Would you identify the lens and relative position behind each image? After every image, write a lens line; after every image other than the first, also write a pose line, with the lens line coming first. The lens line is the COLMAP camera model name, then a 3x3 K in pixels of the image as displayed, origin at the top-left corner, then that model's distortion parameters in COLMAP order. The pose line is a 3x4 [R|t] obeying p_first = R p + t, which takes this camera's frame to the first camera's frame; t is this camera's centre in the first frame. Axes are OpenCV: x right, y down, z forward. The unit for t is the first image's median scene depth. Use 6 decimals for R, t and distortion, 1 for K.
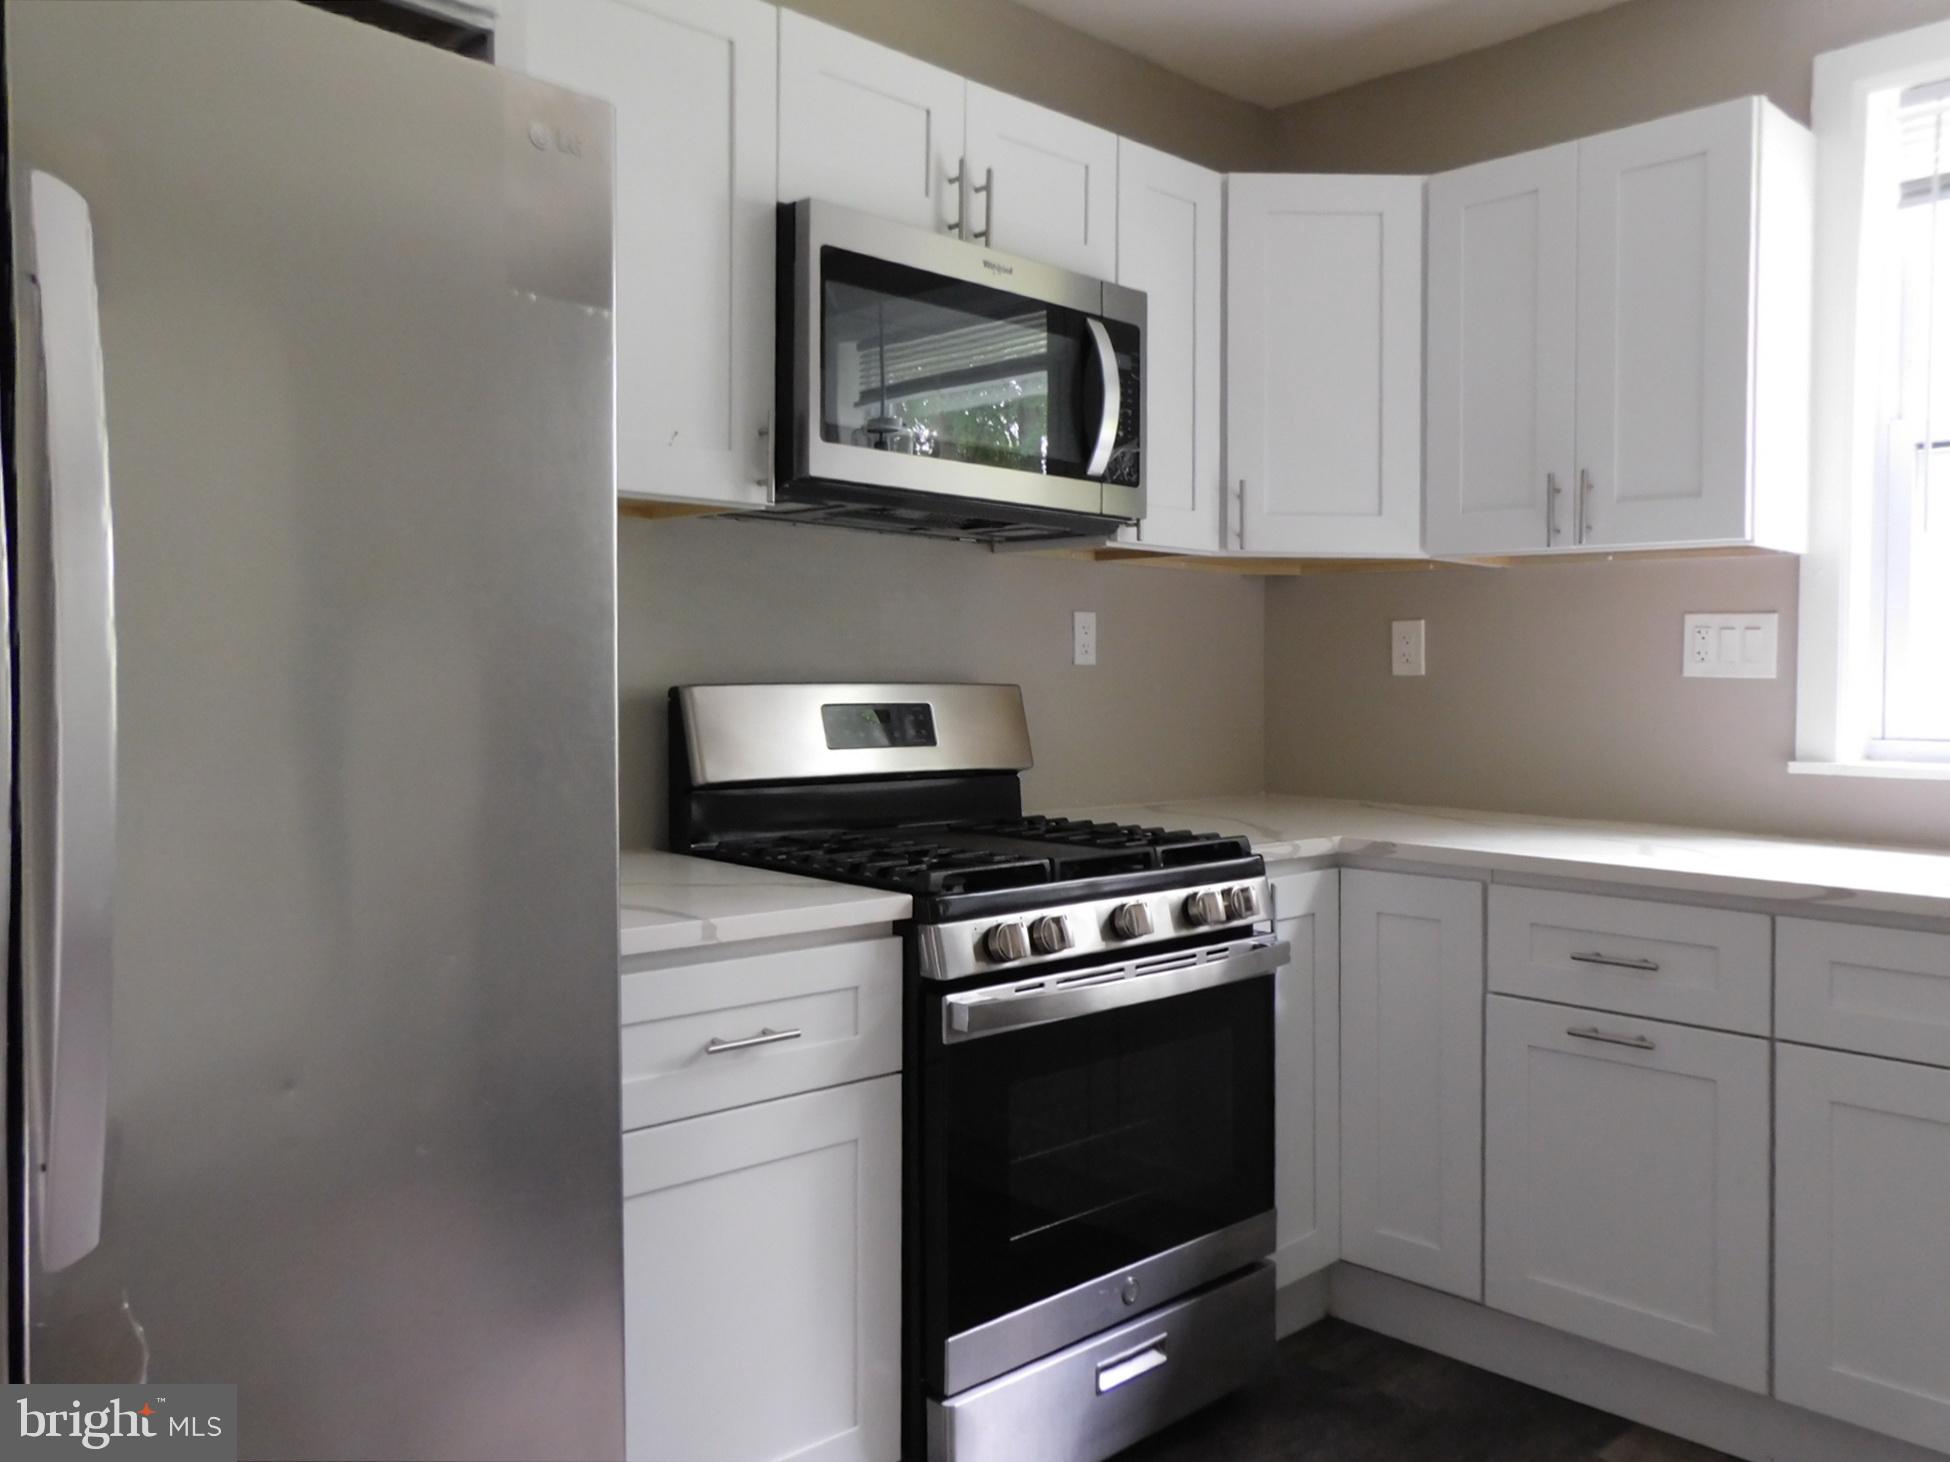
lens RADIAL K [[1621.1, 0, 976.1], [0, 1621.1, 698.7], [0, 0, 1]] dist [-0.067576, 0.100100]
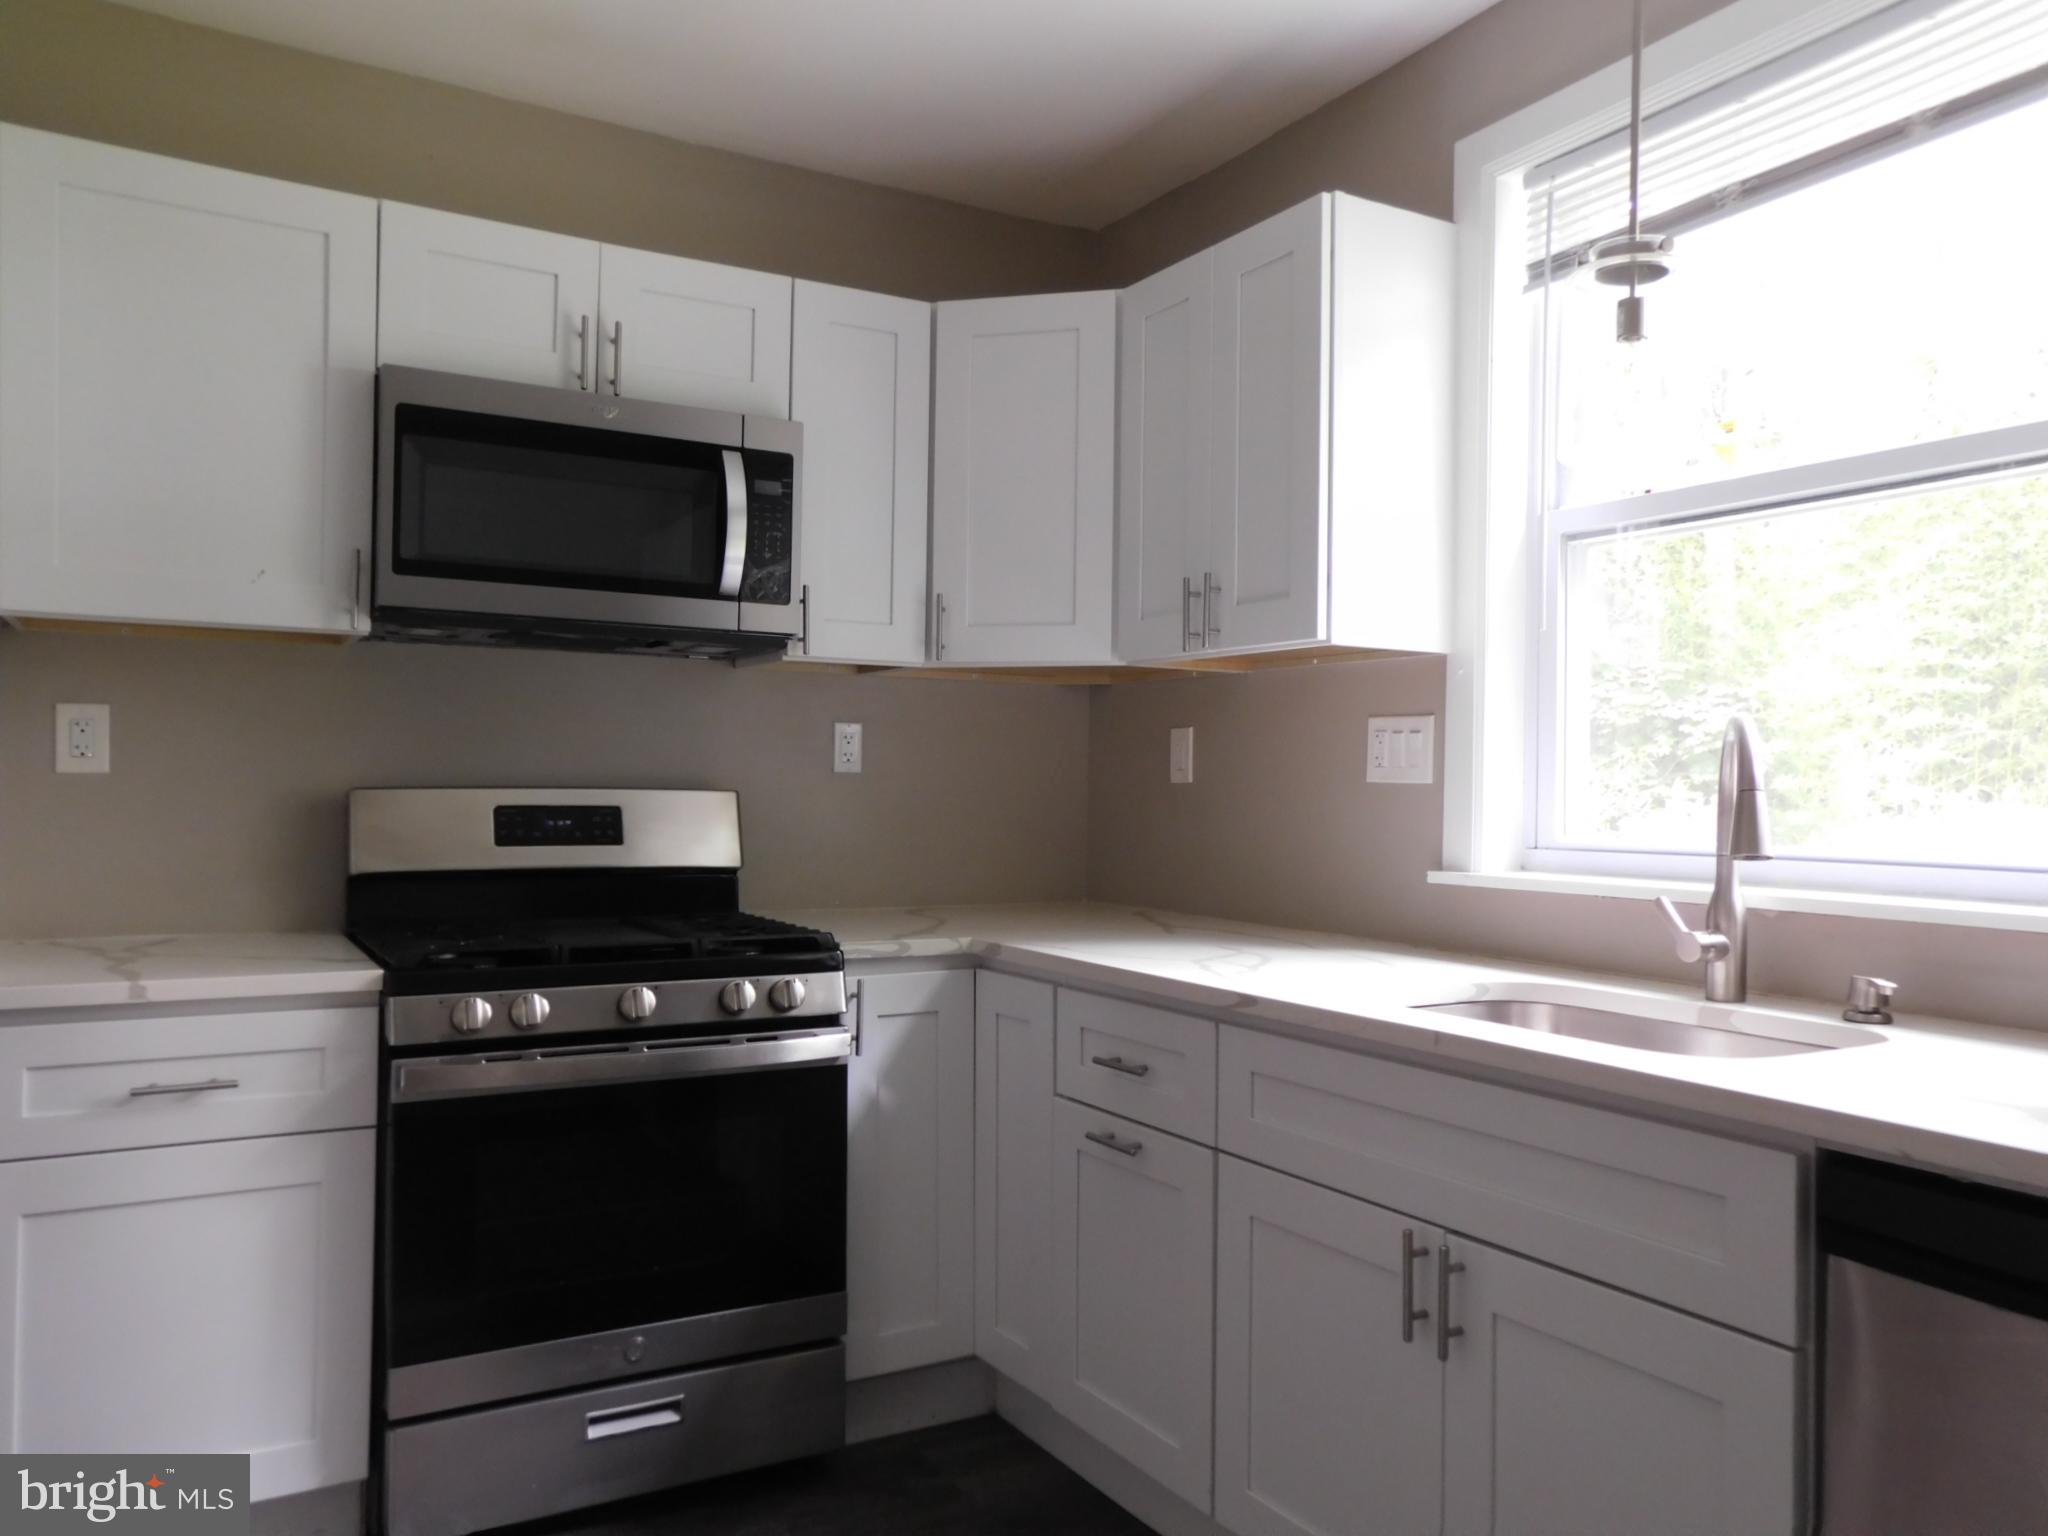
lens RADIAL K [[1604.0, 0, 1024.0], [0, 1604.0, 768.0], [0, 0, 1]] dist [-0.067883, 0.082363]
pose [[0.970311, -0.002665, -0.241846, 0.514507], [-0.004695, 0.999543, -0.029851, 0.007950], [0.241815, 0.030100, 0.969855, 0.017485]]
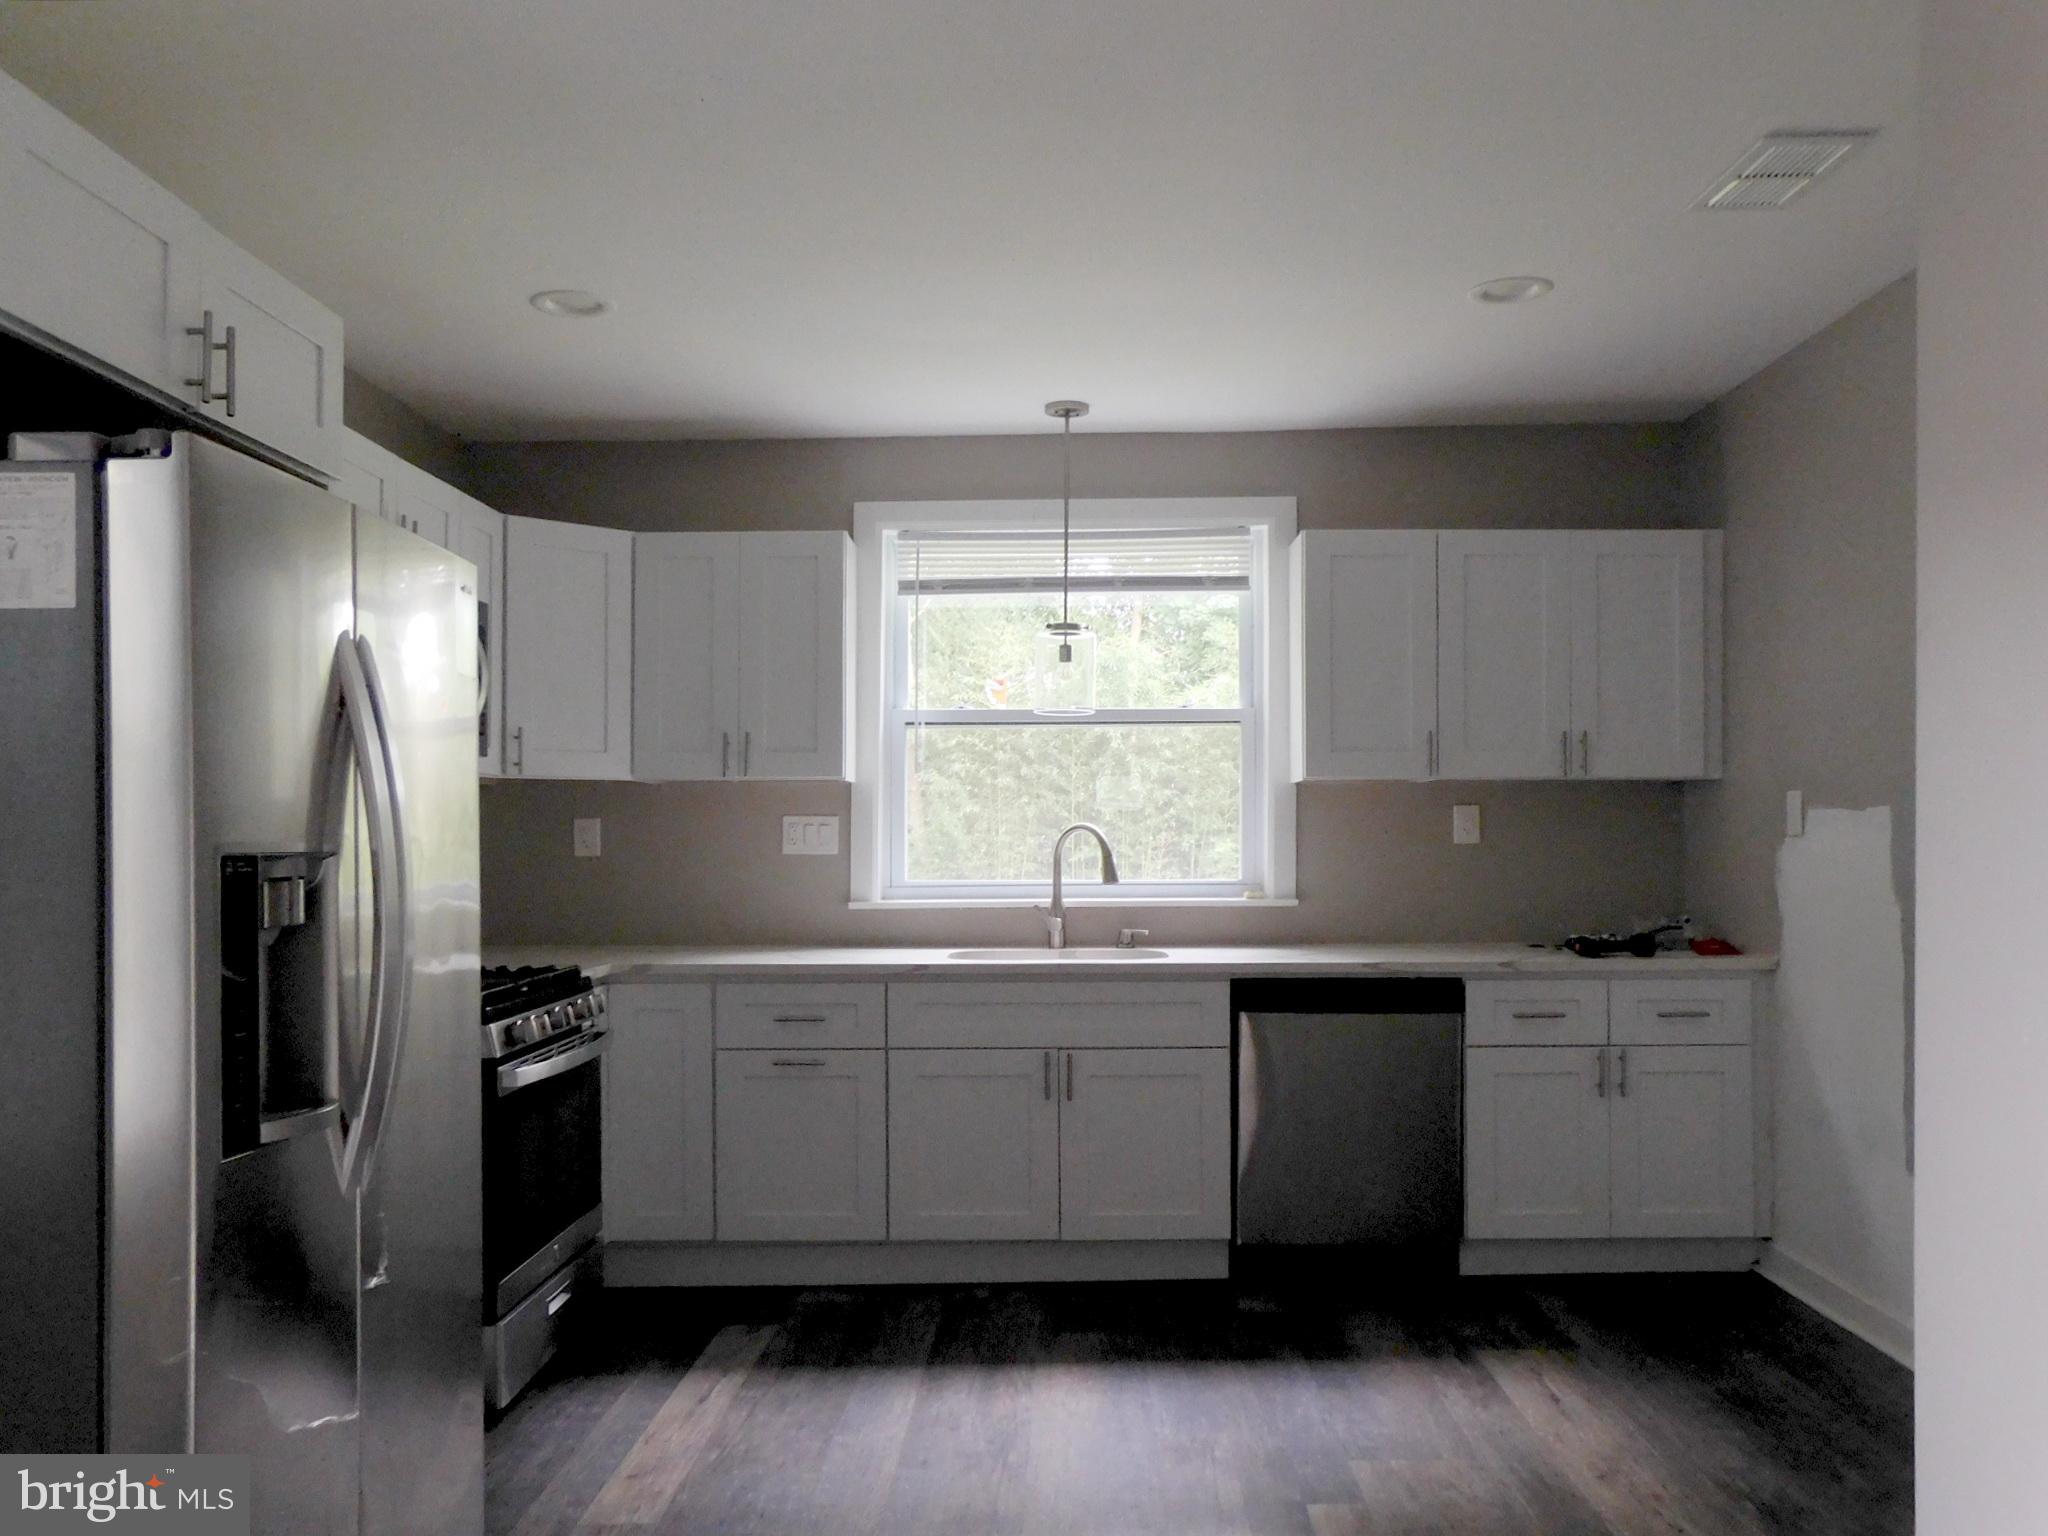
lens RADIAL K [[1620.8, 0, 1023.8], [0, 1620.8, 840.4], [0, 0, 1]] dist [-0.071218, -0.000173]
pose [[0.730302, -0.018839, 0.682864, -0.562518], [0.026876, 0.999638, -0.001164, -0.021305], [-0.682595, 0.019203, 0.730544, -0.419300]]
